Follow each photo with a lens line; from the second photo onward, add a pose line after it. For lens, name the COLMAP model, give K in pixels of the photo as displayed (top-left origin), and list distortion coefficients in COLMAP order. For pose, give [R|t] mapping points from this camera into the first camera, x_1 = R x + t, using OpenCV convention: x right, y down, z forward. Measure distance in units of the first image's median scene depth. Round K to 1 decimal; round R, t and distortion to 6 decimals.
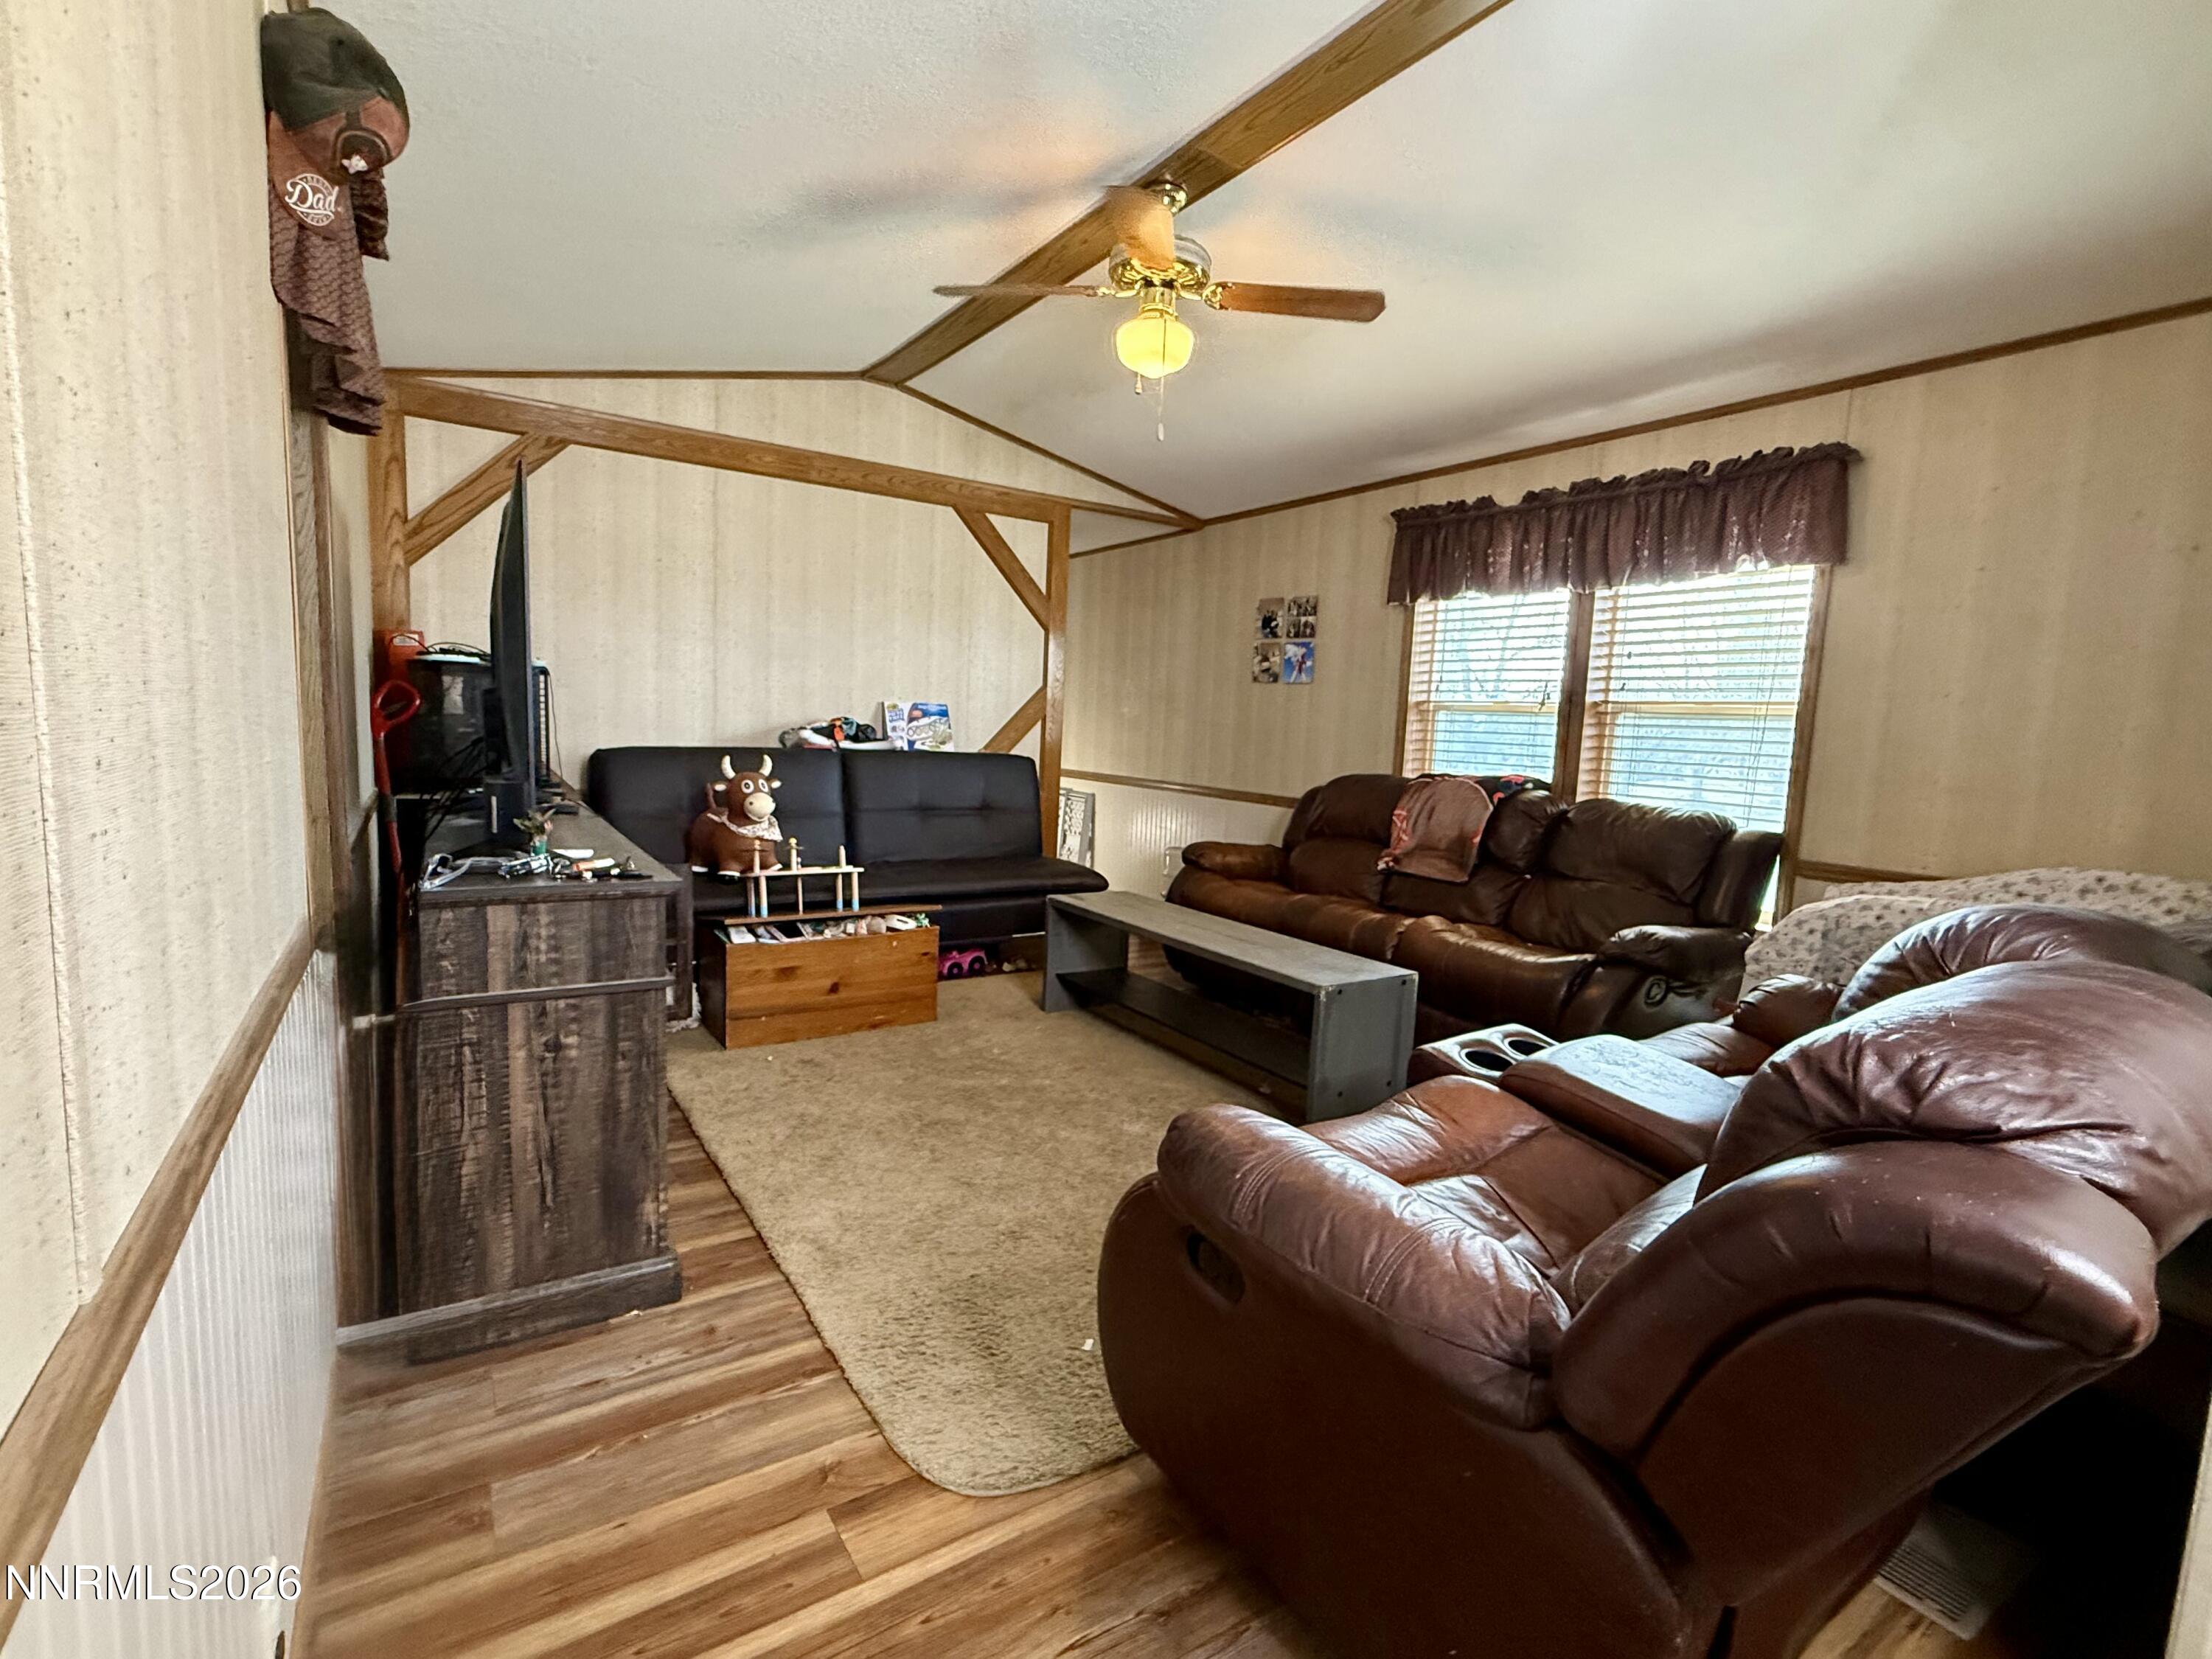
lens RADIAL K [[1062.9, 0, 1109.2], [0, 1062.9, 836.9], [0, 0, 1]] dist [-0.002732, 0.002749]
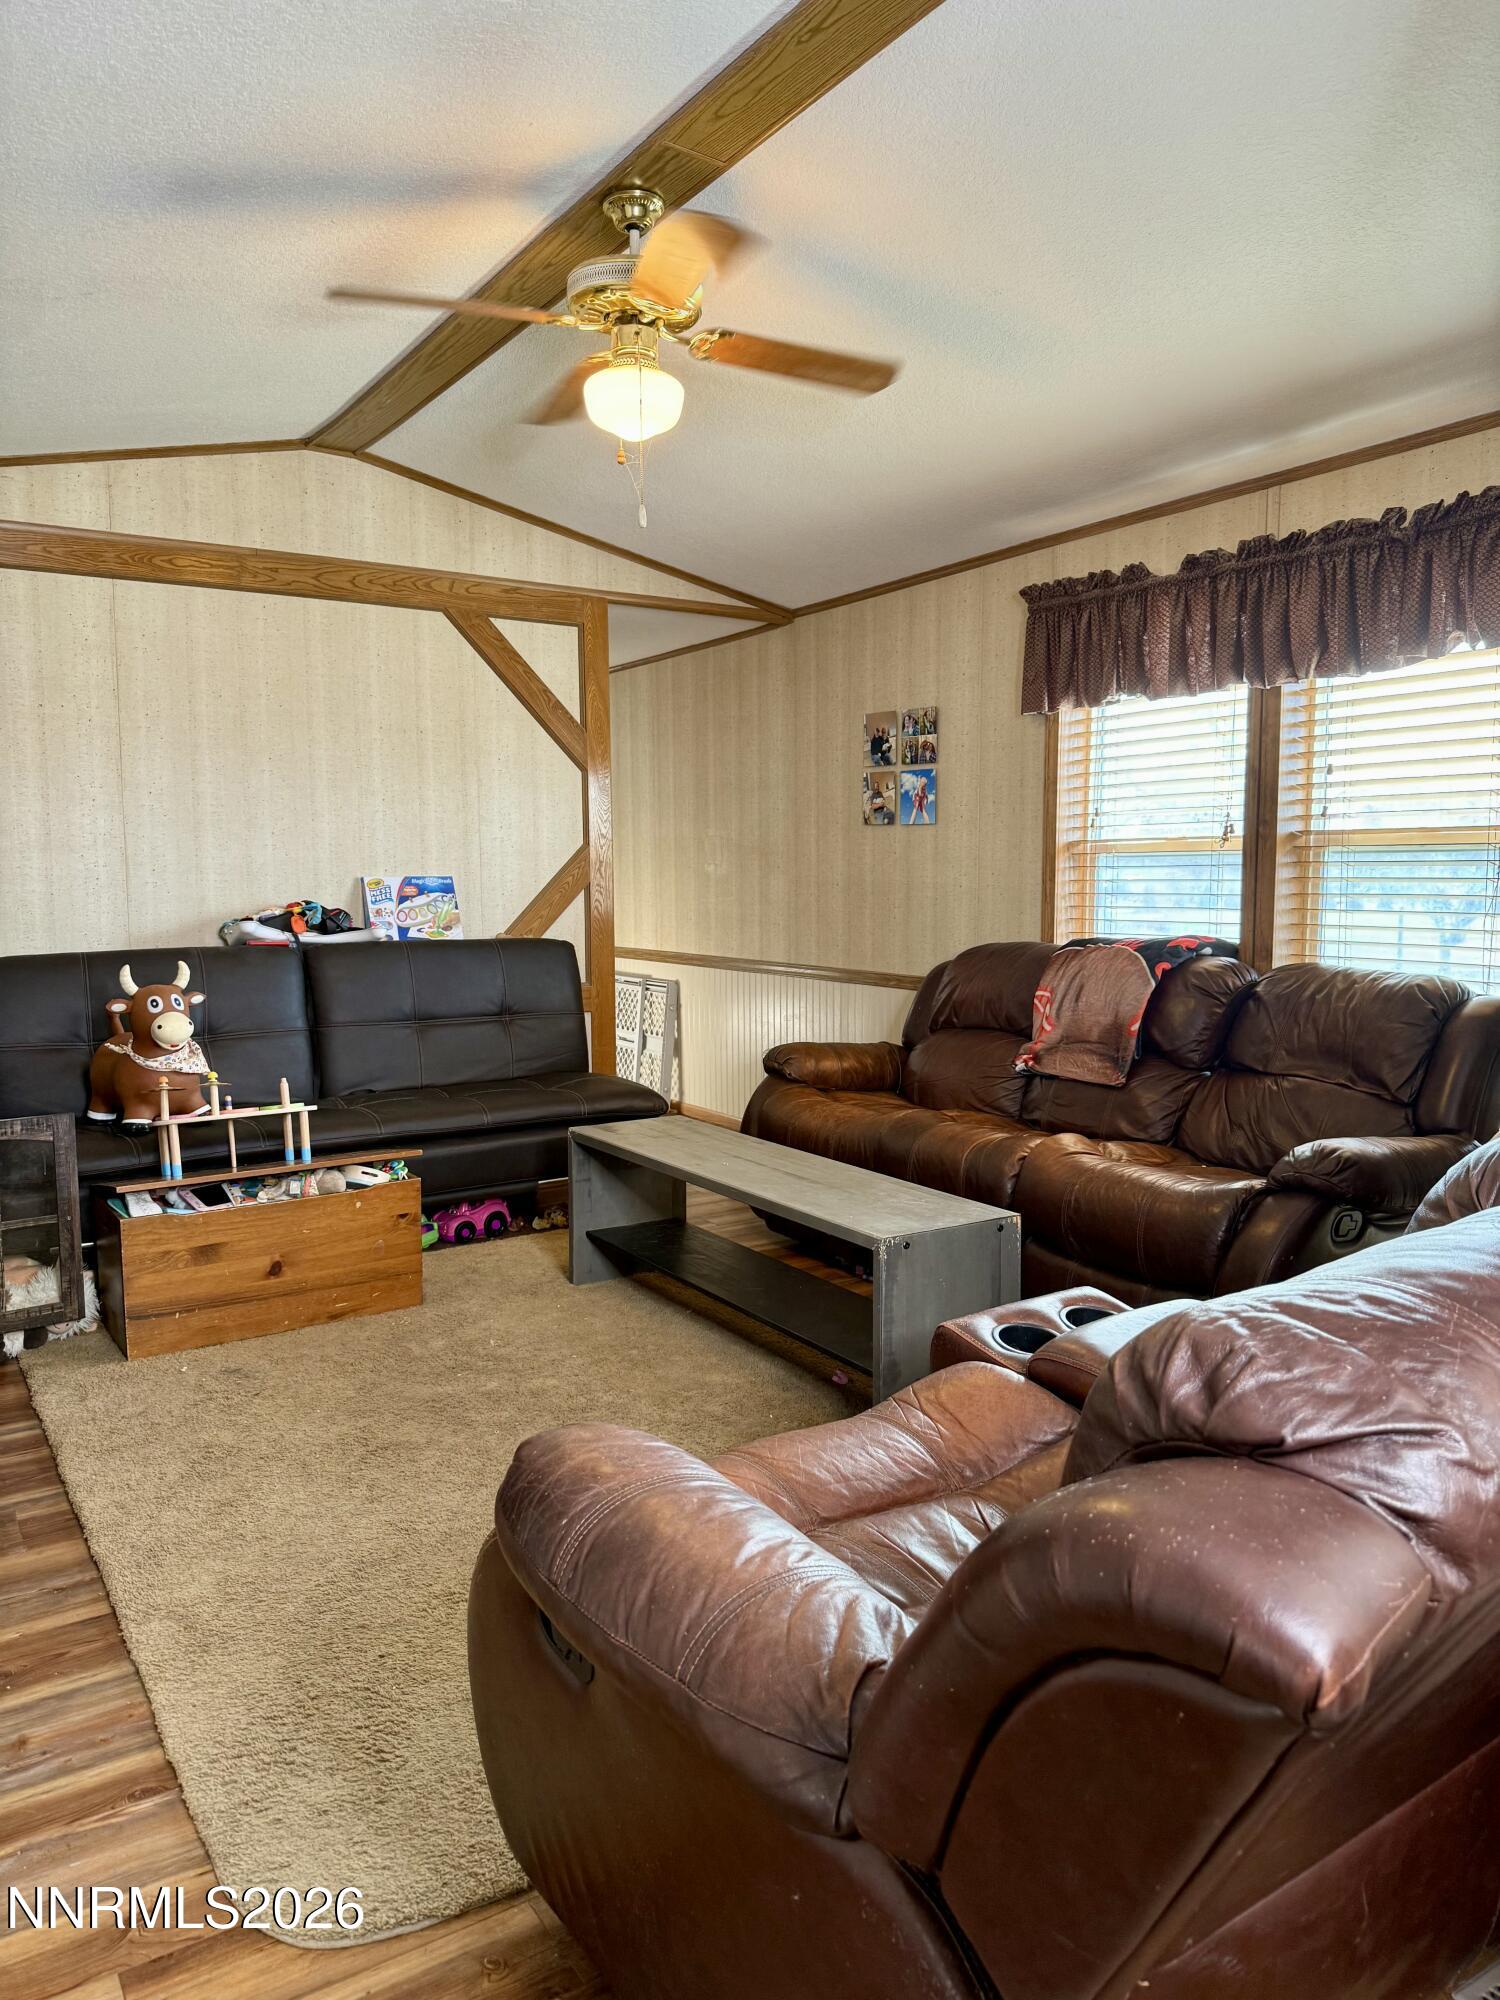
lens RADIAL K [[1449.1, 0, 767.4], [0, 1449.1, 1007.3], [0, 0, 1]] dist [0.035797, -0.048021]
pose [[0.998741, -0.049246, -0.009600, 0.104472], [0.049136, 0.998727, -0.011428, -0.013161], [0.010151, 0.010942, 0.999889, -0.024379]]
